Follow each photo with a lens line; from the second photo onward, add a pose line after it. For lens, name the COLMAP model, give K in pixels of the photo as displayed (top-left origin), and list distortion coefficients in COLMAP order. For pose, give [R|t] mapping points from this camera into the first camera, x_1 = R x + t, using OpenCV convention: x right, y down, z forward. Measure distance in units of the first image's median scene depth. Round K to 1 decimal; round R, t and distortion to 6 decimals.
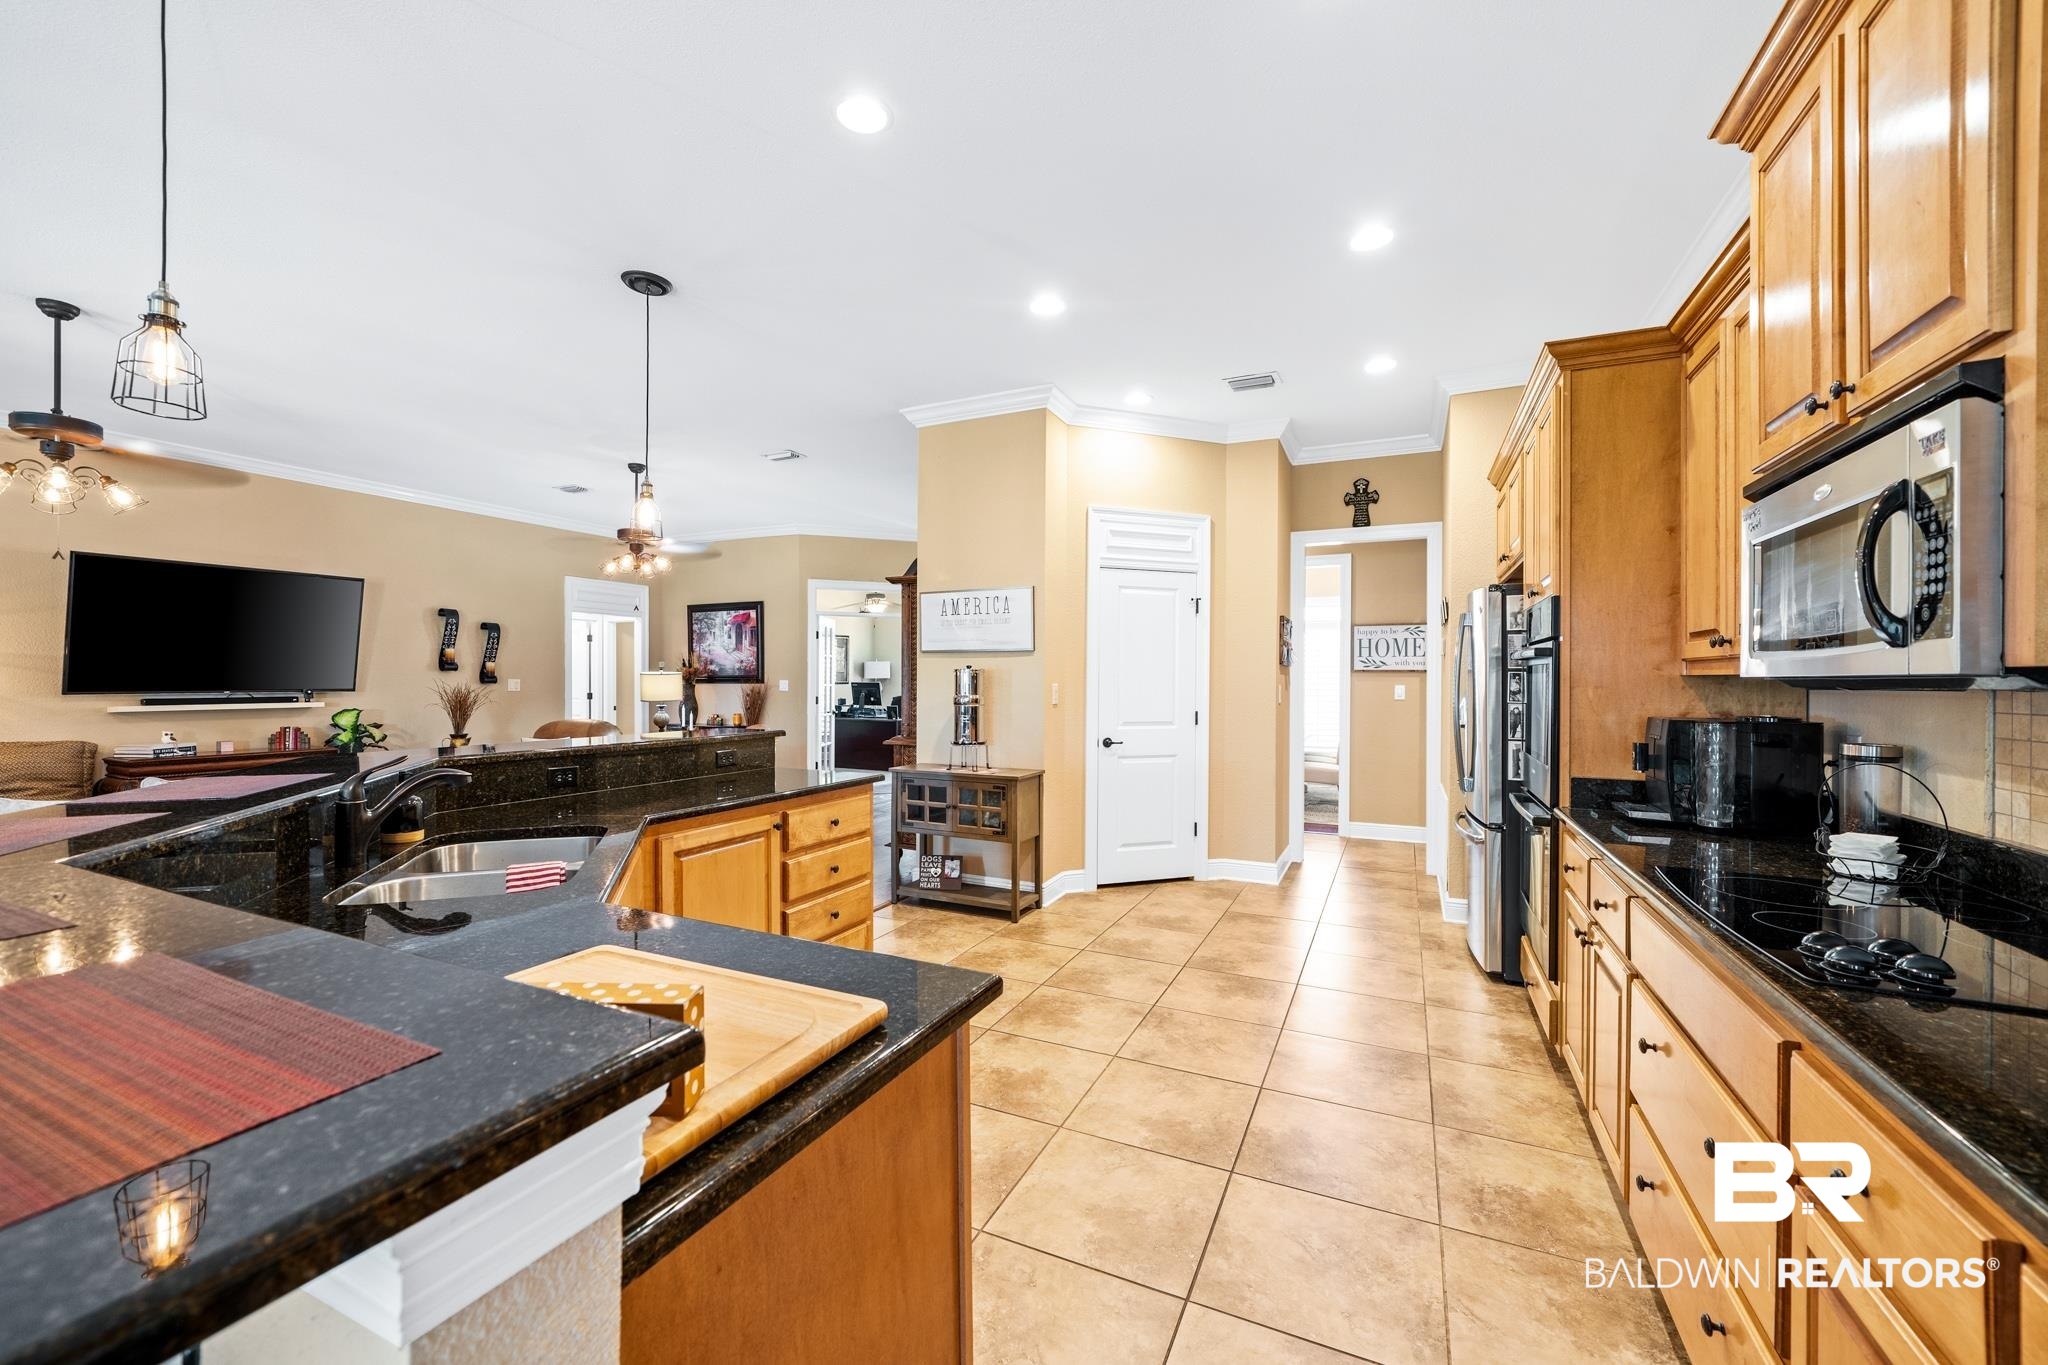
lens RADIAL K [[796.1, 0, 1013.0], [0, 796.1, 681.3], [0, 0, 1]] dist [-0.012280, 0.000291]
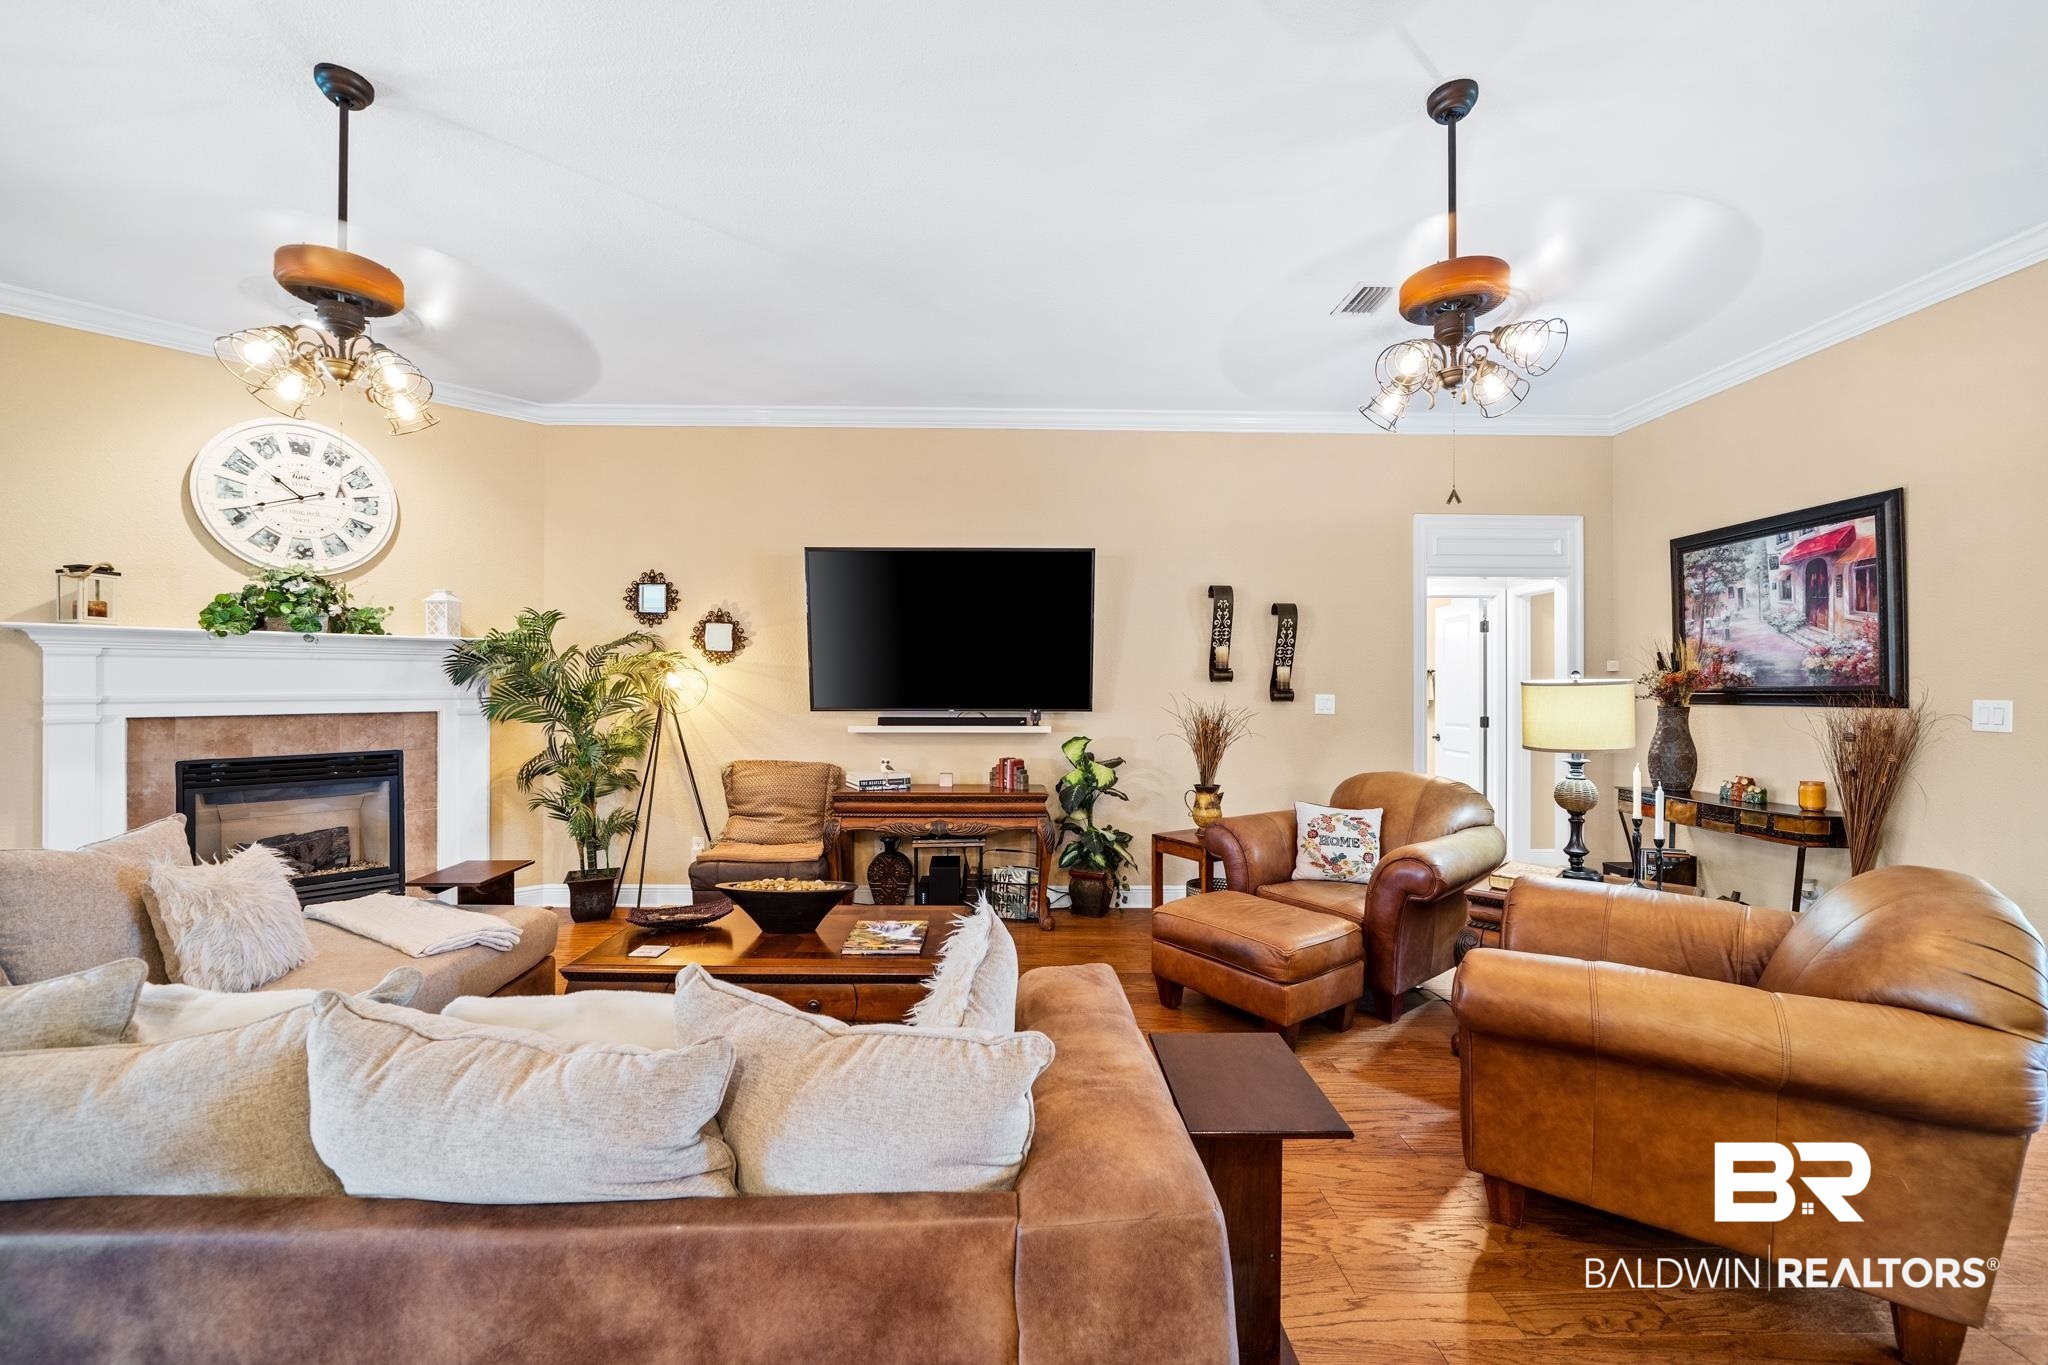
lens RADIAL K [[796.1, 0, 1019.6], [0, 796.1, 685.0], [0, 0, 1]] dist [-0.012280, 0.000291]
pose [[0.447326, -0.006152, -0.894350, -0.224300], [-0.003889, 0.999954, -0.008823, -0.004332], [0.894363, 0.007425, 0.447281, 0.609020]]
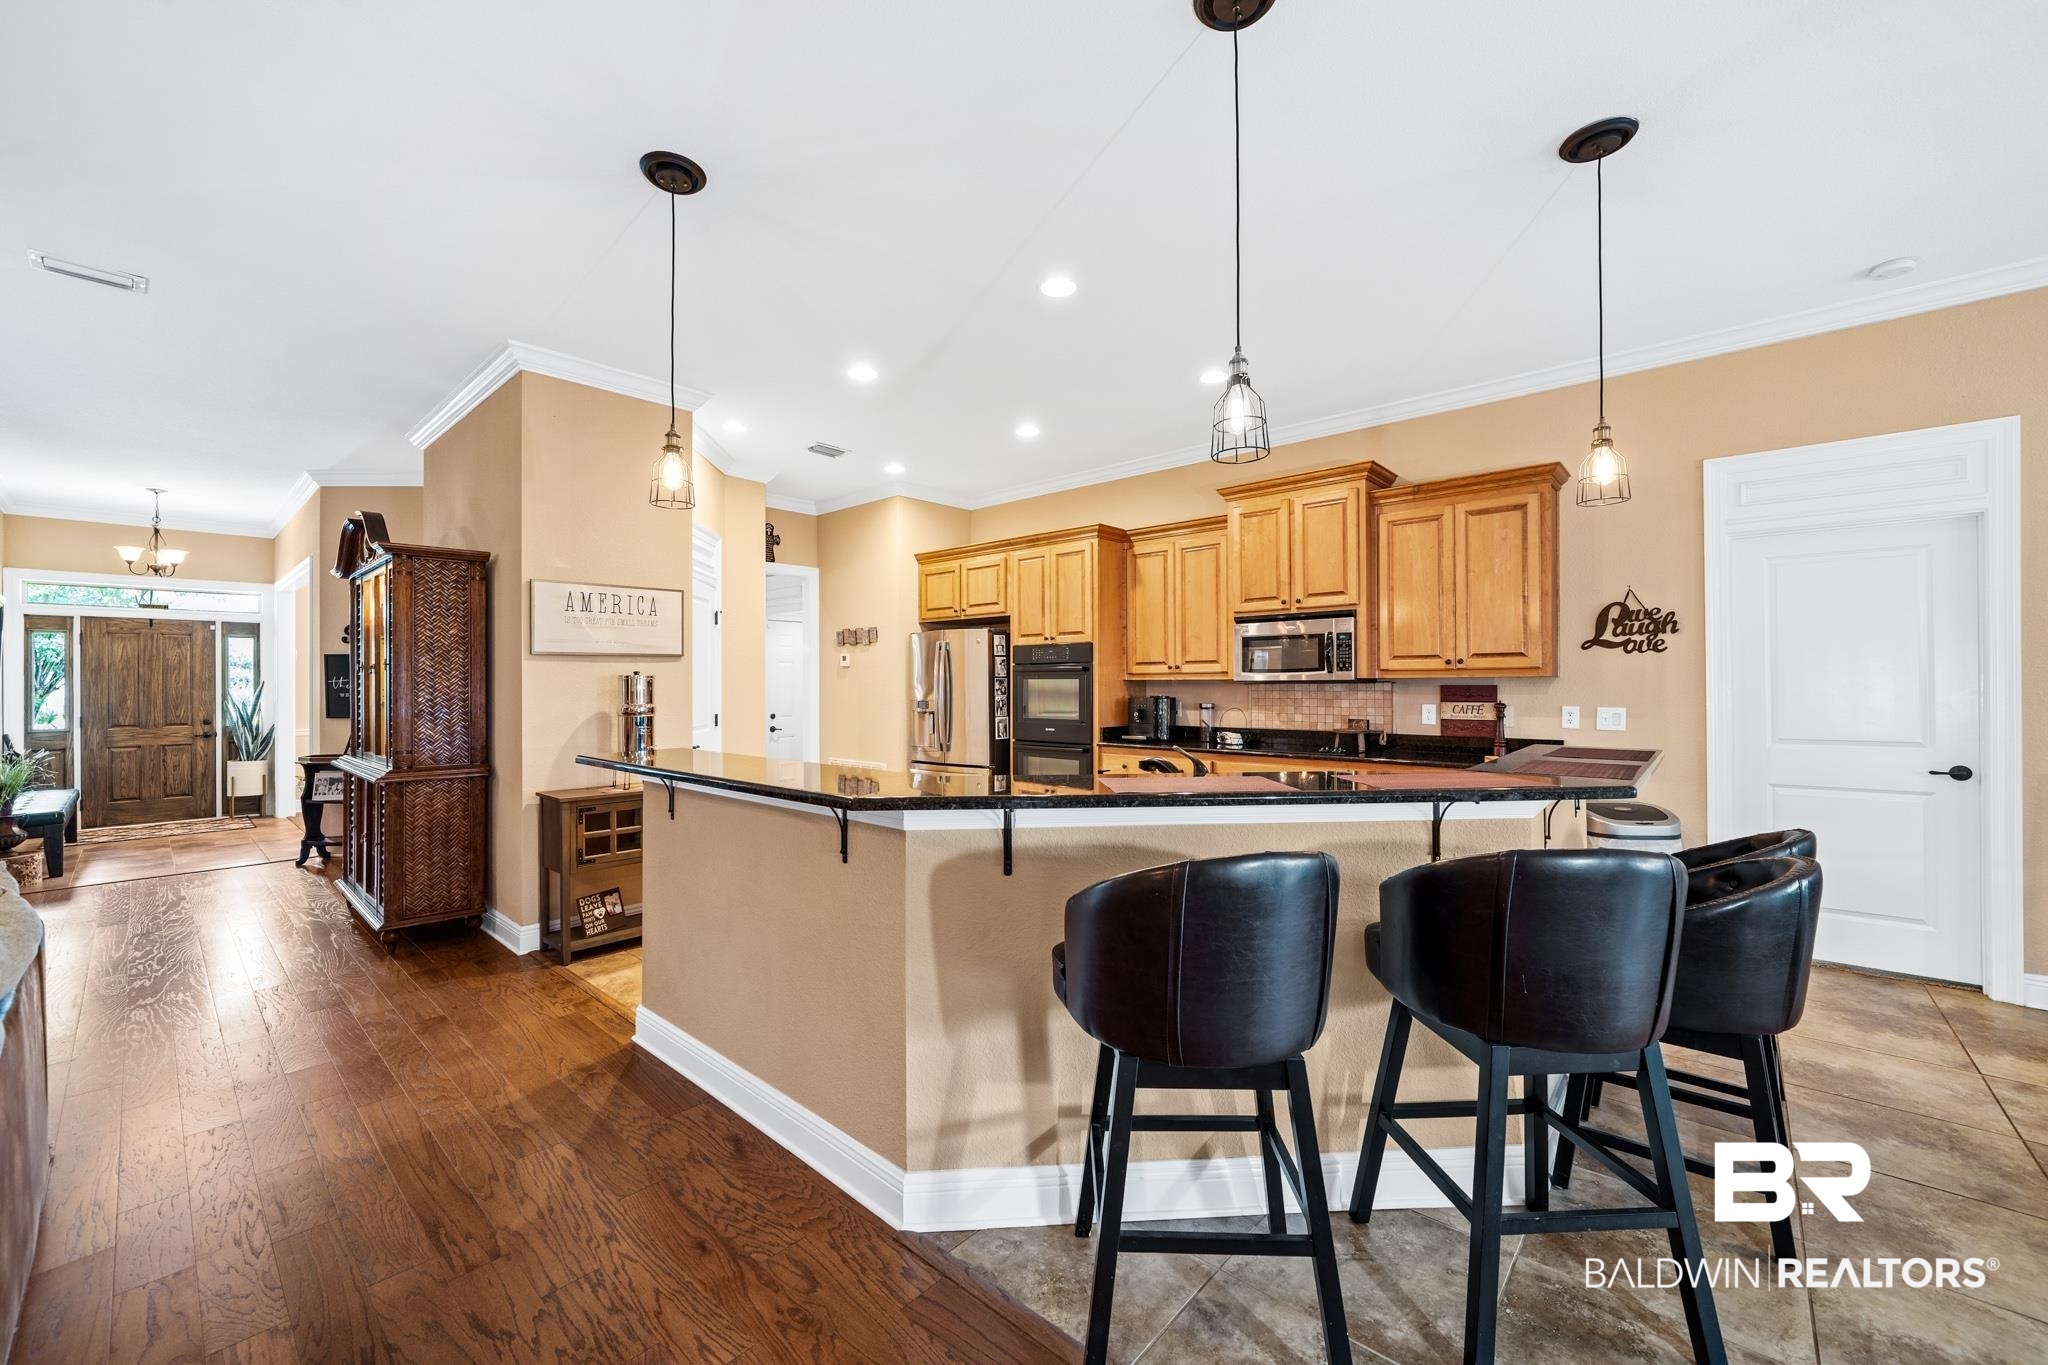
lens RADIAL K [[796.1, 0, 1025.7], [0, 796.1, 683.6], [0, 0, 1]] dist [-0.012280, 0.000291]
pose [[0.277934, -0.008204, 0.960565, -0.535159], [0.011375, 0.999922, 0.005249, -0.003804], [-0.960533, 0.009467, 0.278006, 0.219672]]
